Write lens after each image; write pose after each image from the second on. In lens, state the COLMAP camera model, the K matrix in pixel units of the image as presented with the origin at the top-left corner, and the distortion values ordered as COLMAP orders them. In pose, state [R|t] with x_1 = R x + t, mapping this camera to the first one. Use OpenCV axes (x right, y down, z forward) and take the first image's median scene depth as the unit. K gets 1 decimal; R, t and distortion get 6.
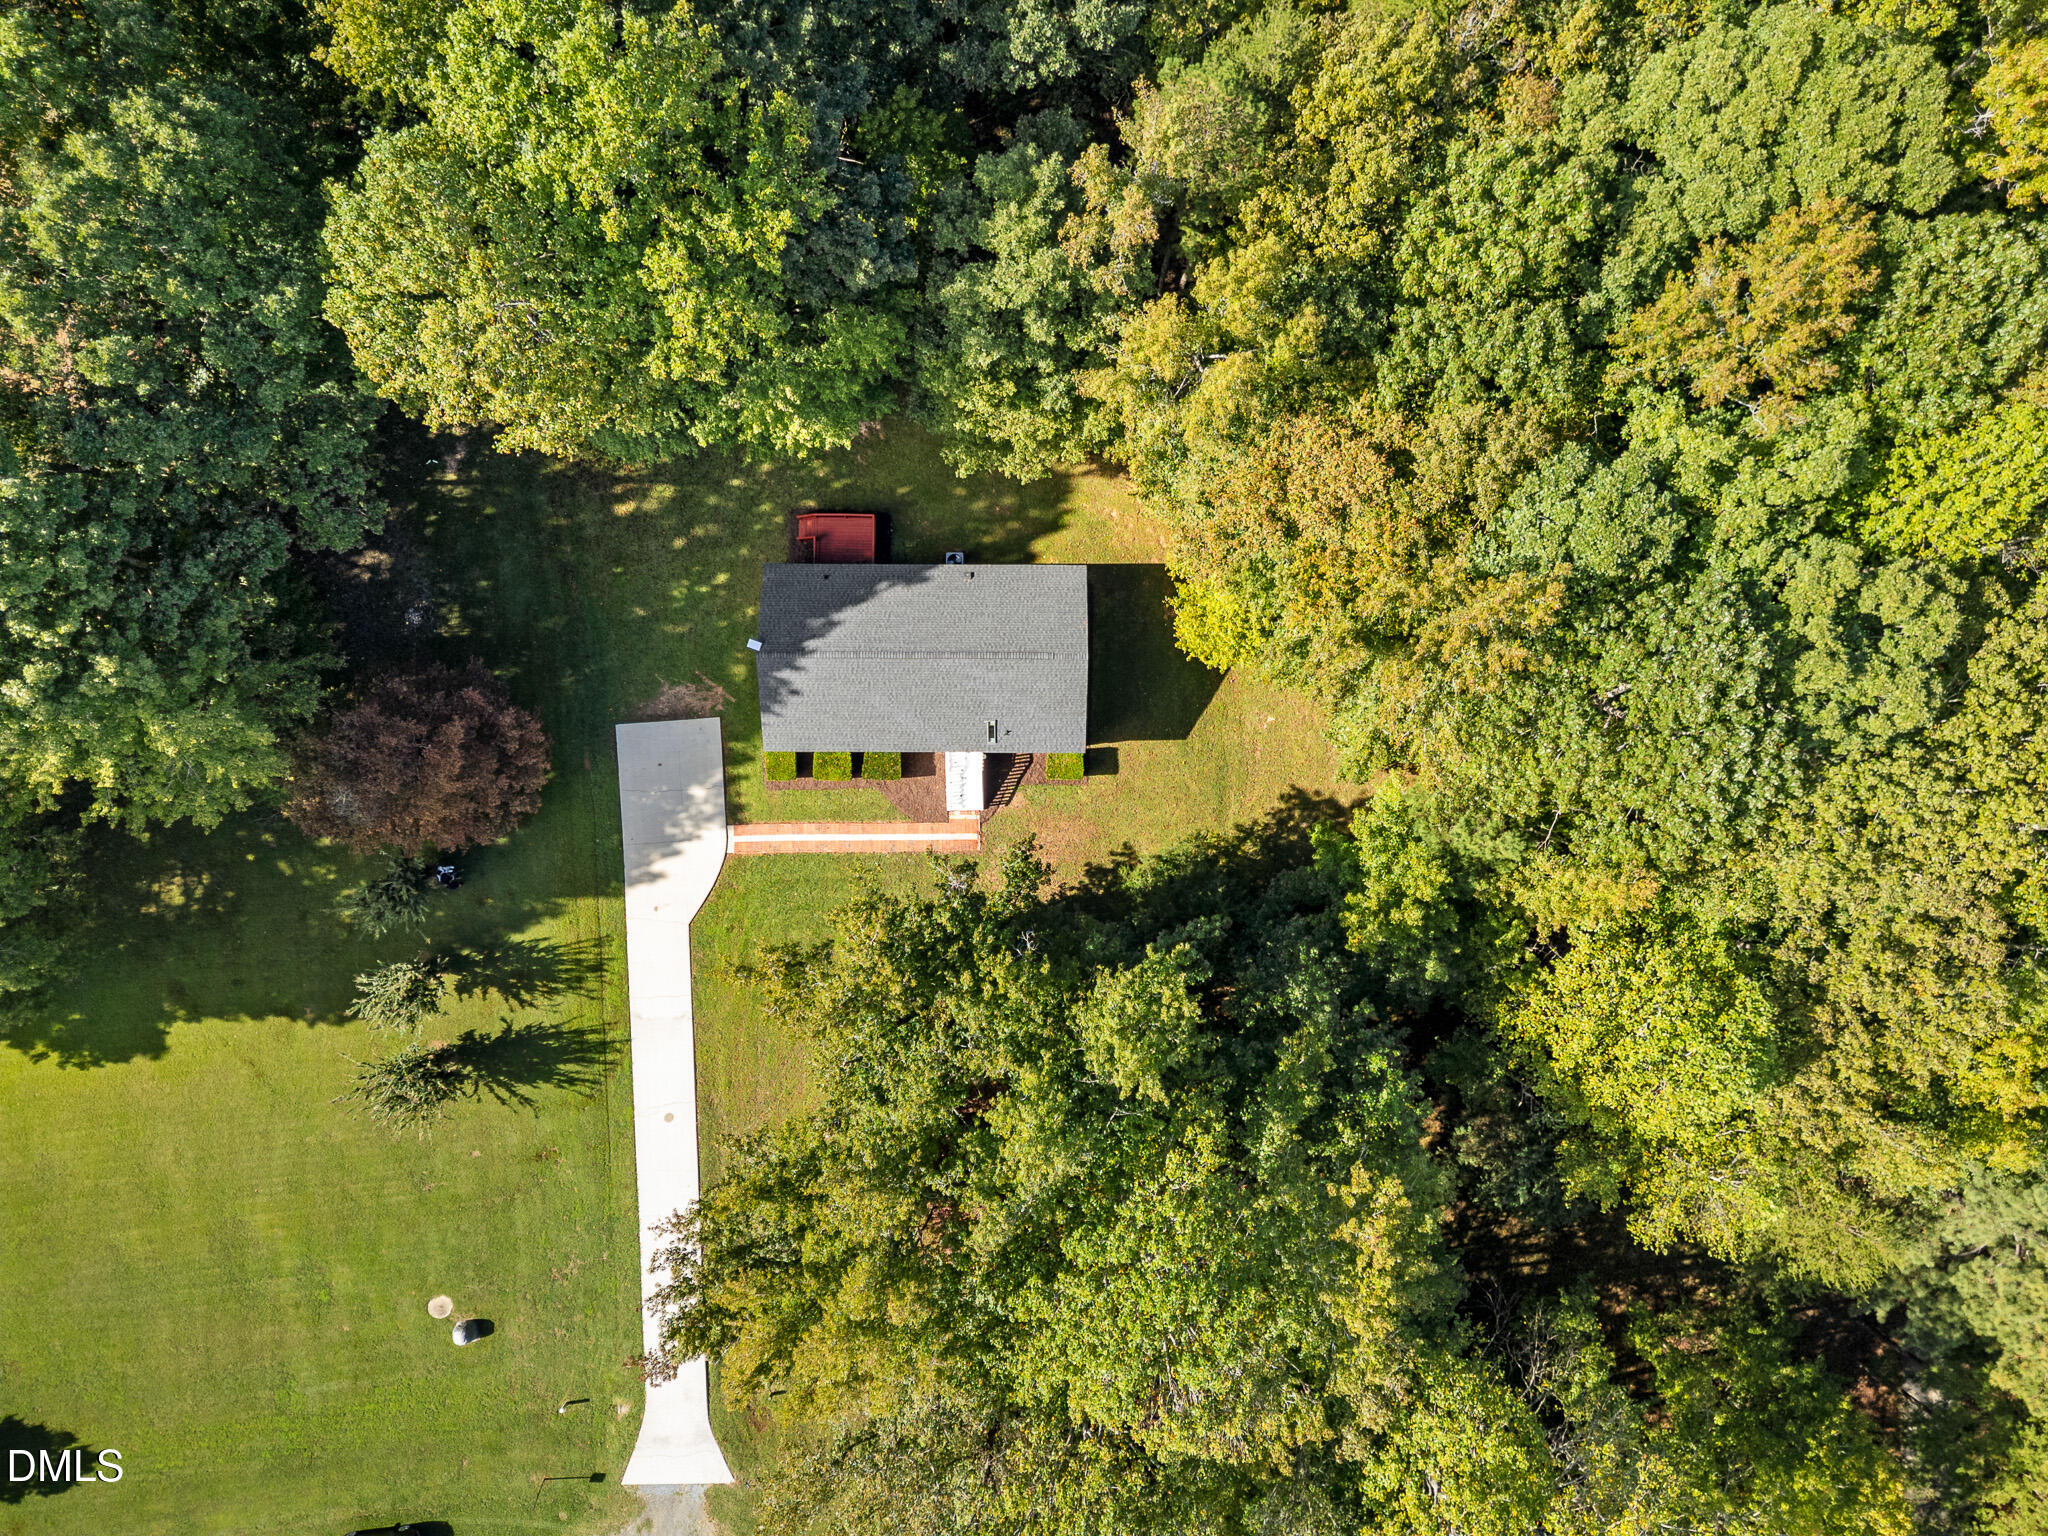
lens RADIAL K [[1445.9, 0, 1010.5], [0, 1445.9, 775.8], [0, 0, 1]] dist [0.073212, -0.060877]
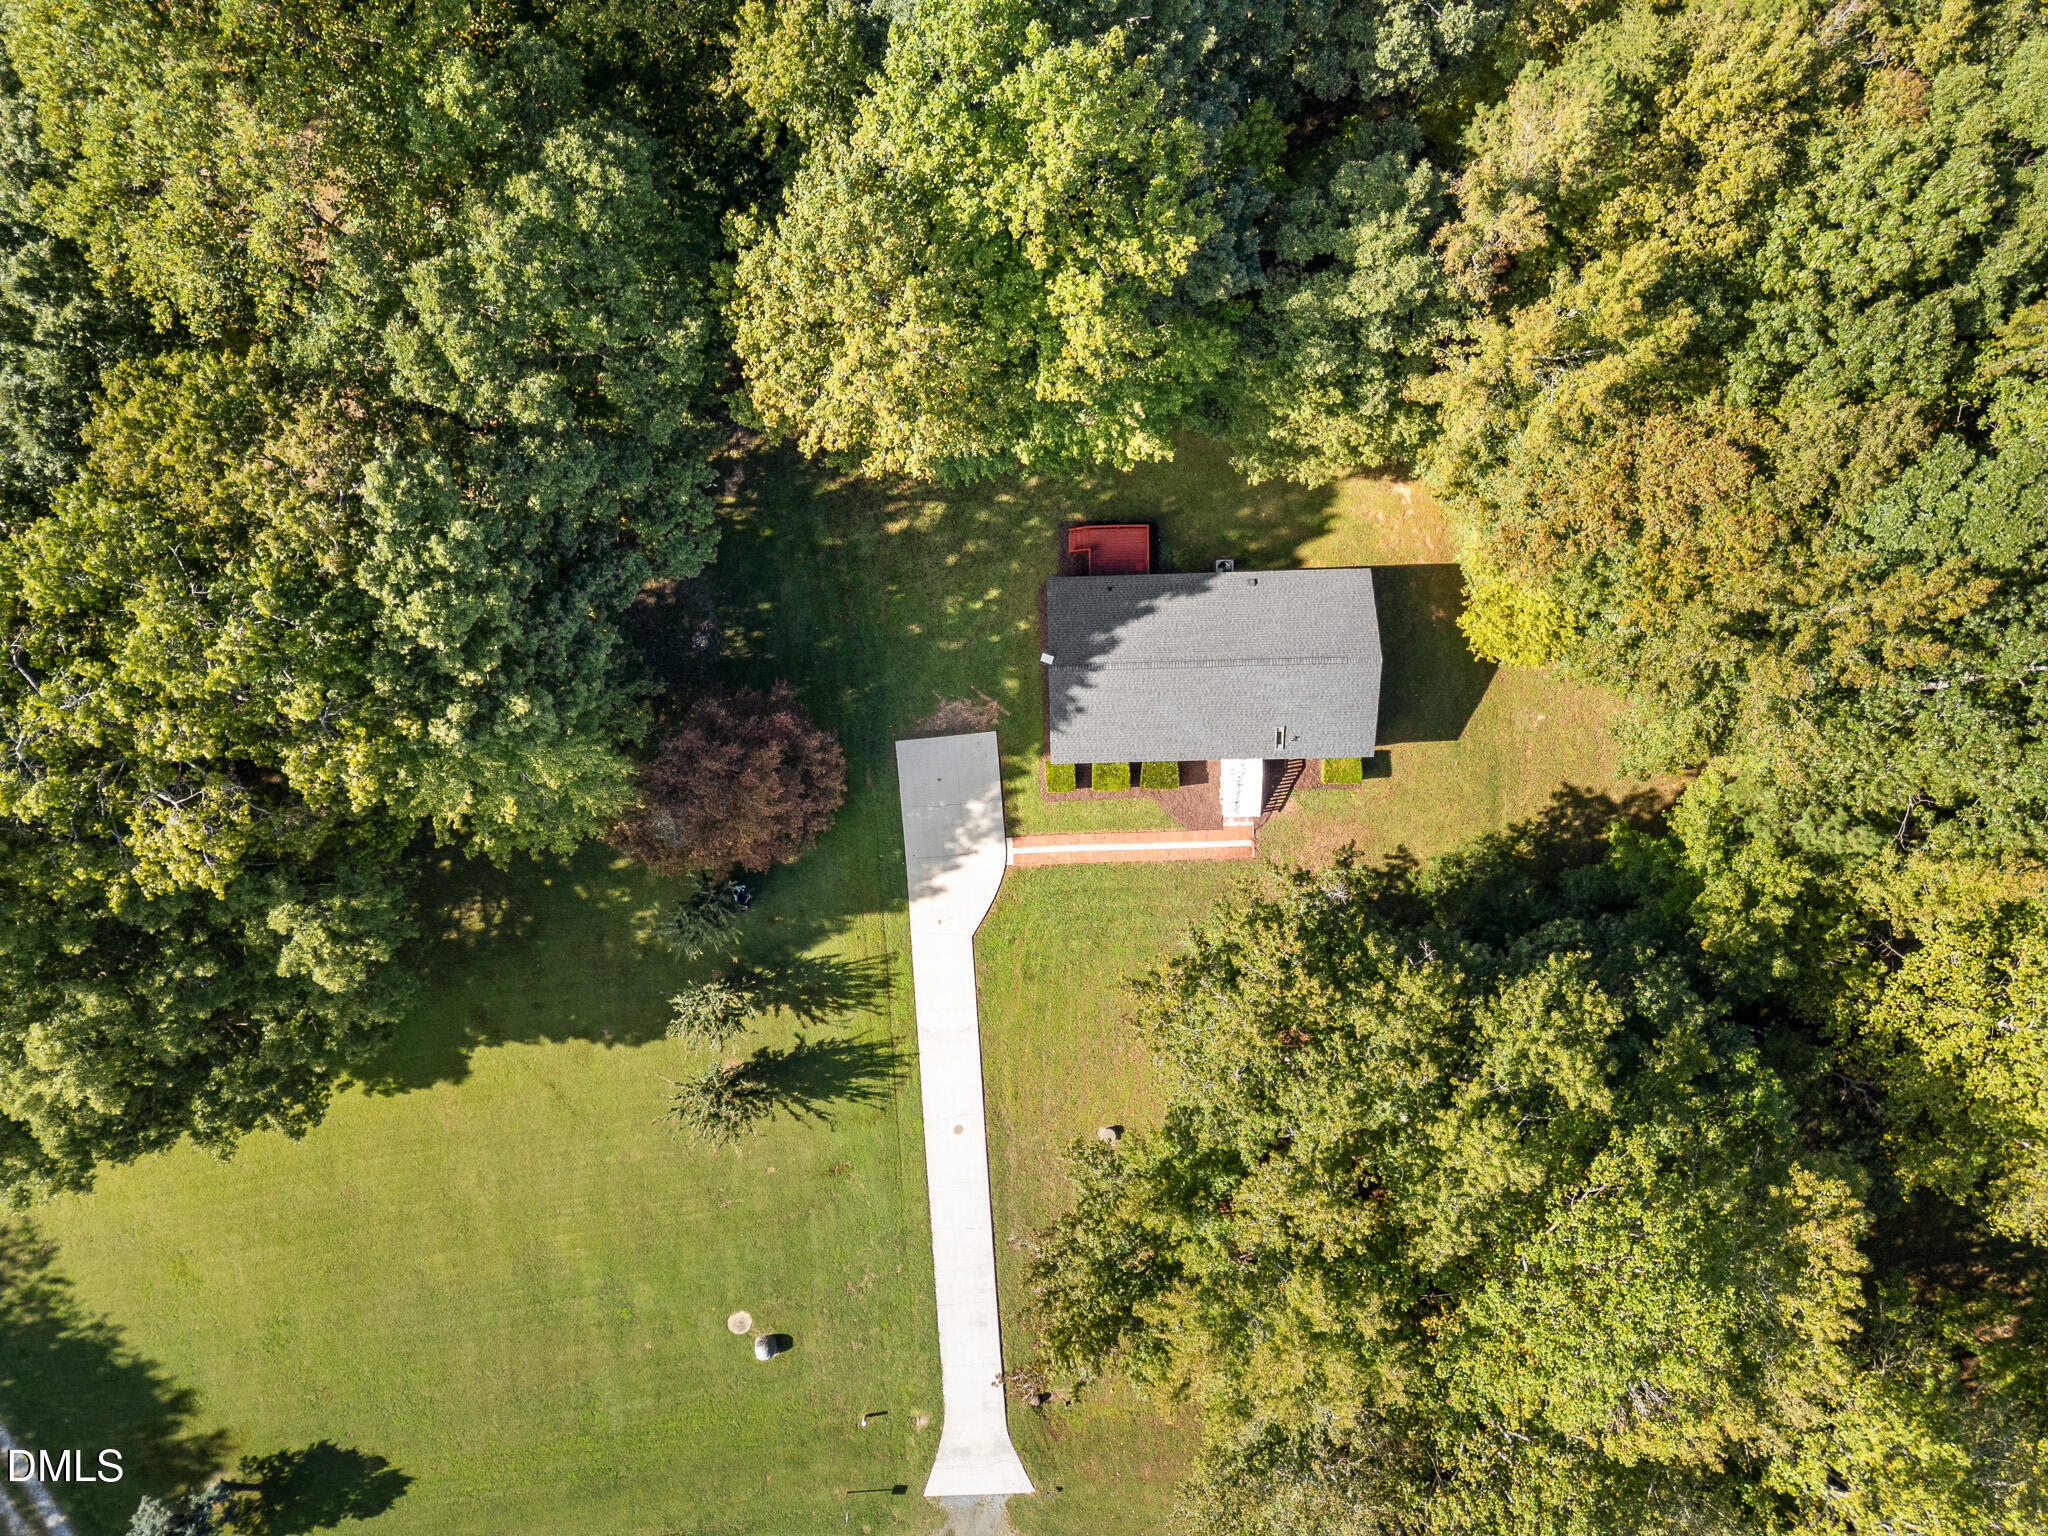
lens RADIAL K [[1434.3, 0, 744.5], [0, 1434.3, 769.1], [0, 0, 1]] dist [0.075169, -0.039393]
pose [[0.999467, -0.026604, 0.018940, -0.401818], [0.026573, 0.999645, 0.001872, -0.020817], [-0.018983, -0.001368, 0.999819, 0.004995]]
